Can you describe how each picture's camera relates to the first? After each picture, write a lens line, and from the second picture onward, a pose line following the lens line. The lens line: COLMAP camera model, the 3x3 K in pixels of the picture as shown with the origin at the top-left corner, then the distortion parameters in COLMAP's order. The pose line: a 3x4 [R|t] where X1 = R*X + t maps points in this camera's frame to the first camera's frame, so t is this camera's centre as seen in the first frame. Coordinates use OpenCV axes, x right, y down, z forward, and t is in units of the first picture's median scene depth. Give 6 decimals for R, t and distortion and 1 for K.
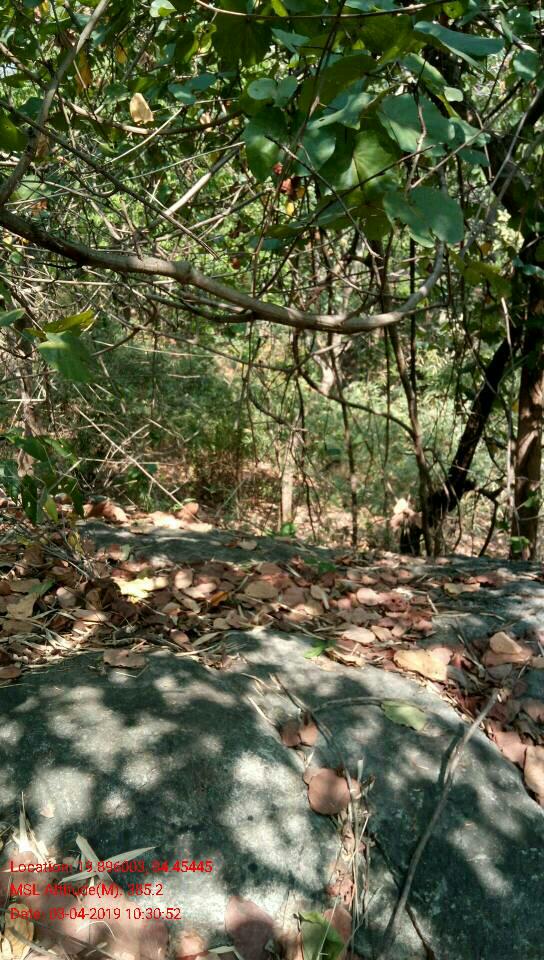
lens RADIAL K [[711.8, 0, 272.0], [0, 711.8, 480.0], [0, 0, 1]] dist [0.002250, -0.089634]
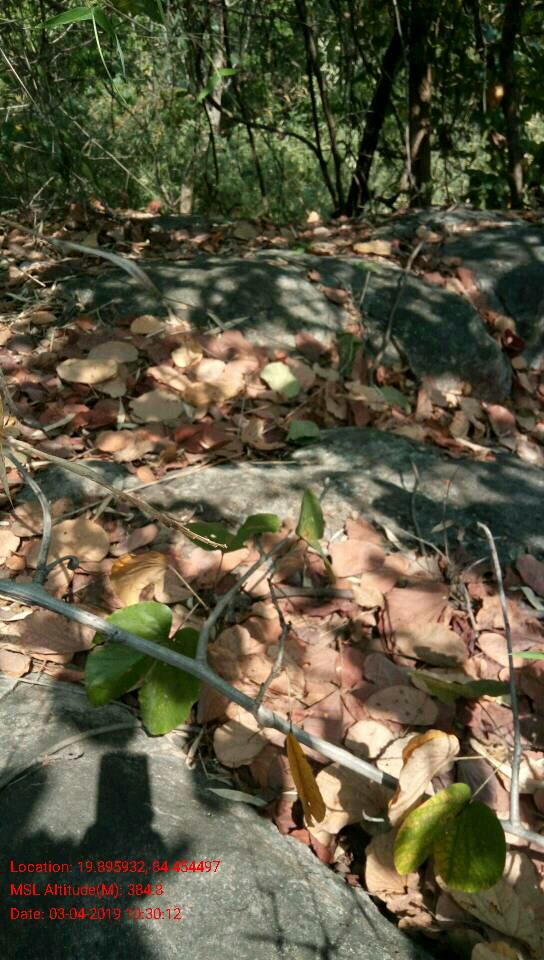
lens RADIAL K [[711.8, 0, 272.0], [0, 711.8, 480.0], [0, 0, 1]] dist [0.002250, -0.089634]
pose [[0.979841, -0.163748, 0.114447, -0.312062], [0.122136, 0.944338, 0.305465, 0.317381], [-0.158096, -0.285329, 0.945301, -0.651007]]
